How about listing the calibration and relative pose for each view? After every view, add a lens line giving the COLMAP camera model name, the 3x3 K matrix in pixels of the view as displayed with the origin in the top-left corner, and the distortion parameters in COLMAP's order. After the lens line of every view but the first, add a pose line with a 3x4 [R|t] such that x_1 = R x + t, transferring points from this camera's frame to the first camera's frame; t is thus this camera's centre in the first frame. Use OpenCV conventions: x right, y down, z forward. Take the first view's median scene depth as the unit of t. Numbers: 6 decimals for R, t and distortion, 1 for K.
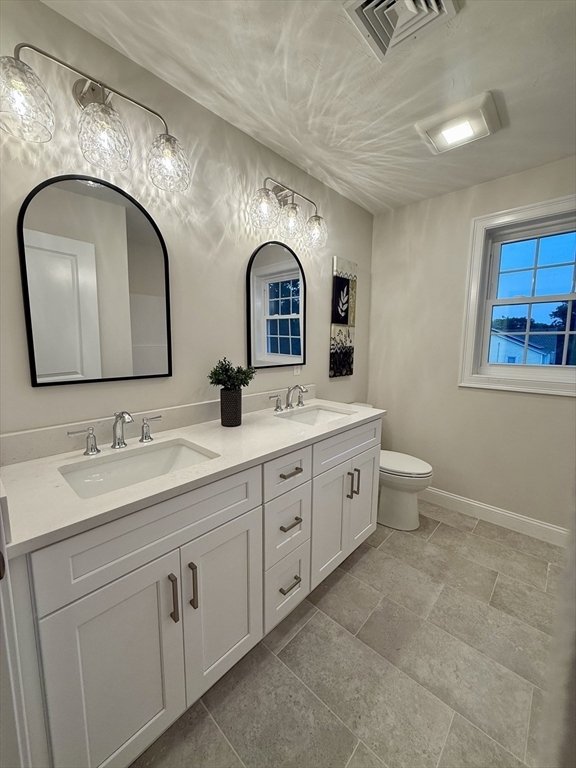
lens RADIAL K [[310.0, 0, 289.1], [0, 310.0, 384.0], [0, 0, 1]] dist [0.009279, -0.000714]
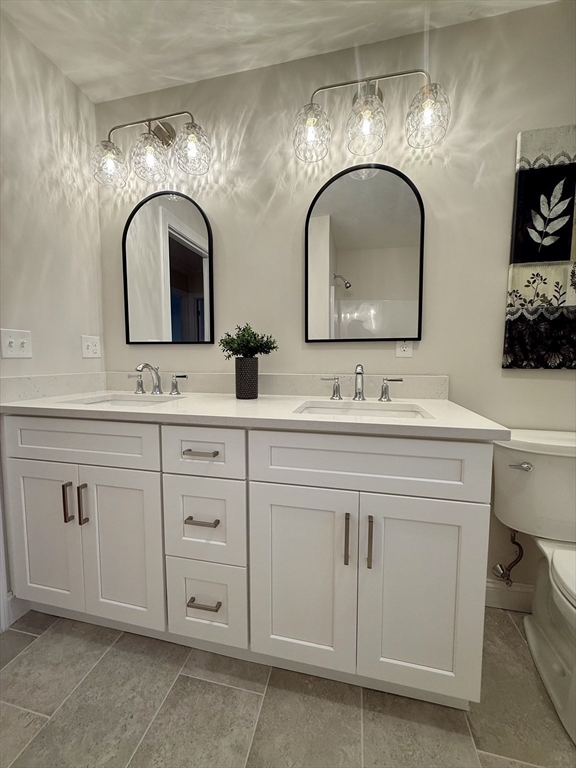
lens RADIAL K [[310.0, 0, 283.1], [0, 310.0, 378.2], [0, 0, 1]] dist [0.009279, -0.000714]
pose [[0.487192, 0.062599, -0.871049, 0.634559], [-0.115539, 0.993280, 0.006761, 0.055396], [0.865618, 0.097346, 0.491150, 0.636991]]
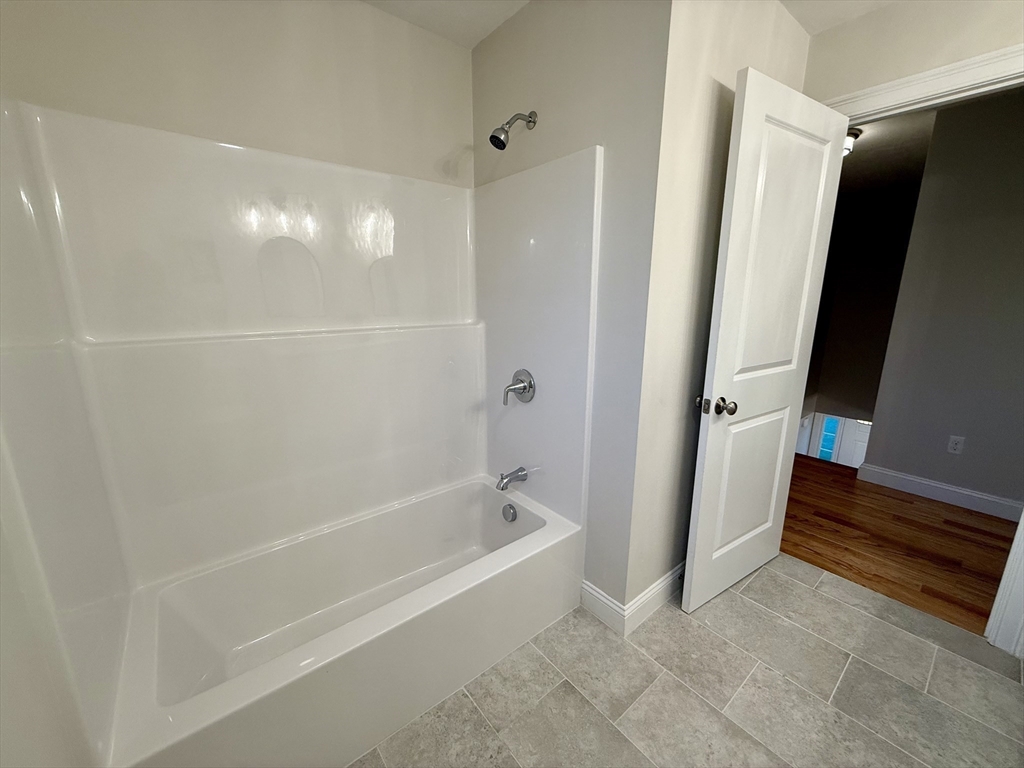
lens RADIAL K [[413.4, 0, 513.8], [0, 413.4, 384.6], [0, 0, 1]] dist [0.009279, -0.000714]
pose [[-0.990073, -0.040391, 0.134626, 0.719742], [0.008244, 0.939481, 0.342501, -0.187352], [-0.140313, 0.340210, -0.929822, 1.354454]]
